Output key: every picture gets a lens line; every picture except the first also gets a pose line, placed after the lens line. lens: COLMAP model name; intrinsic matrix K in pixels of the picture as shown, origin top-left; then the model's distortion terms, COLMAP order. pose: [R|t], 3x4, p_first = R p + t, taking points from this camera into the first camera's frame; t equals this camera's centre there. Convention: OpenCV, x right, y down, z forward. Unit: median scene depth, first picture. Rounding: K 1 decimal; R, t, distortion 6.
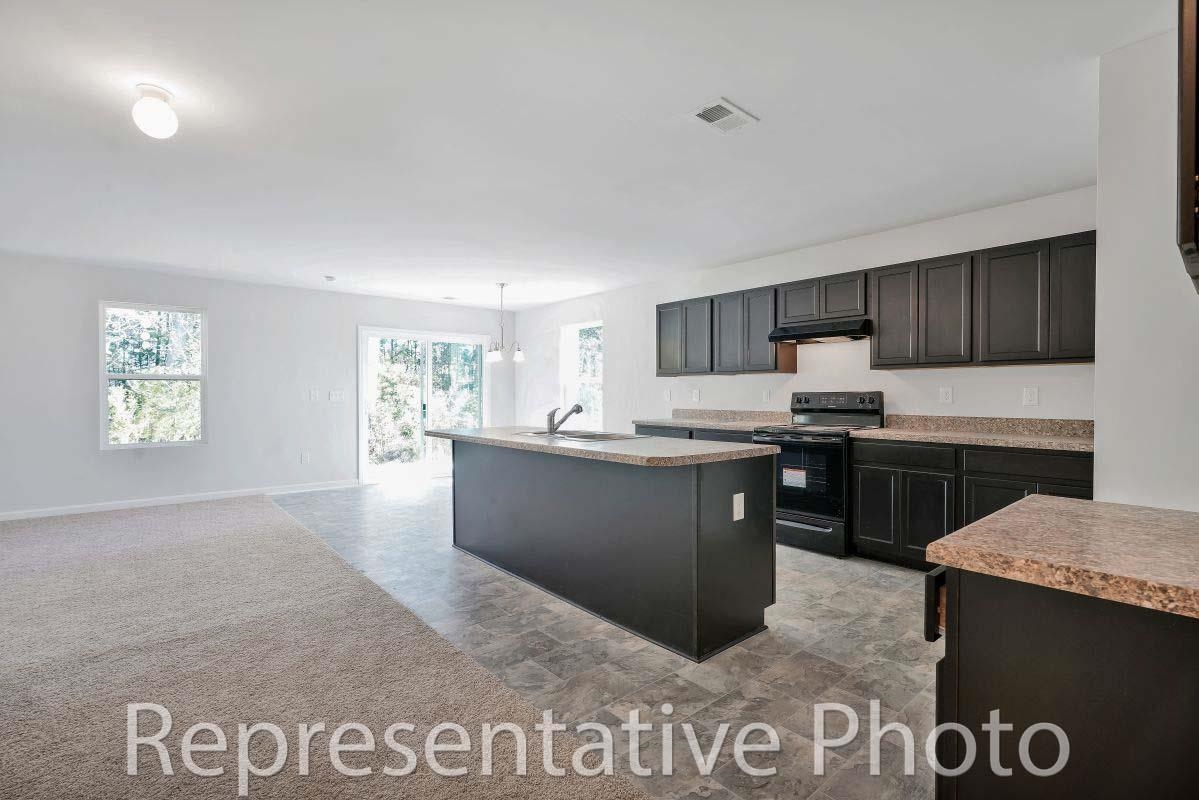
lens RADIAL K [[576.3, 0, 595.7], [0, 576.3, 396.5], [0, 0, 1]] dist [0.003000, 0.000515]
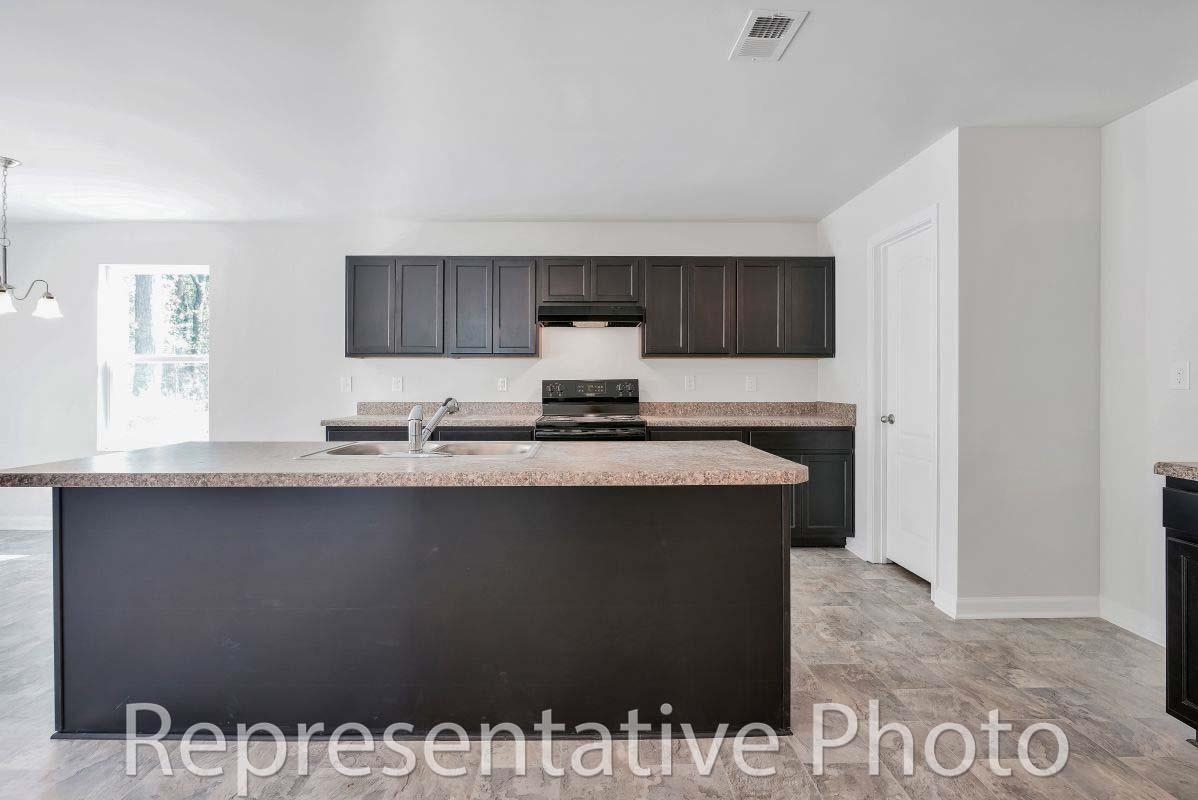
lens RADIAL K [[575.8, 0, 604.6], [0, 575.8, 382.6], [0, 0, 1]] dist [0.003000, 0.000515]
pose [[0.625691, -0.000976, 0.780071, -0.322102], [0.003025, 0.999995, -0.001175, -0.002069], [-0.780065, 0.003095, 0.625690, 0.399476]]
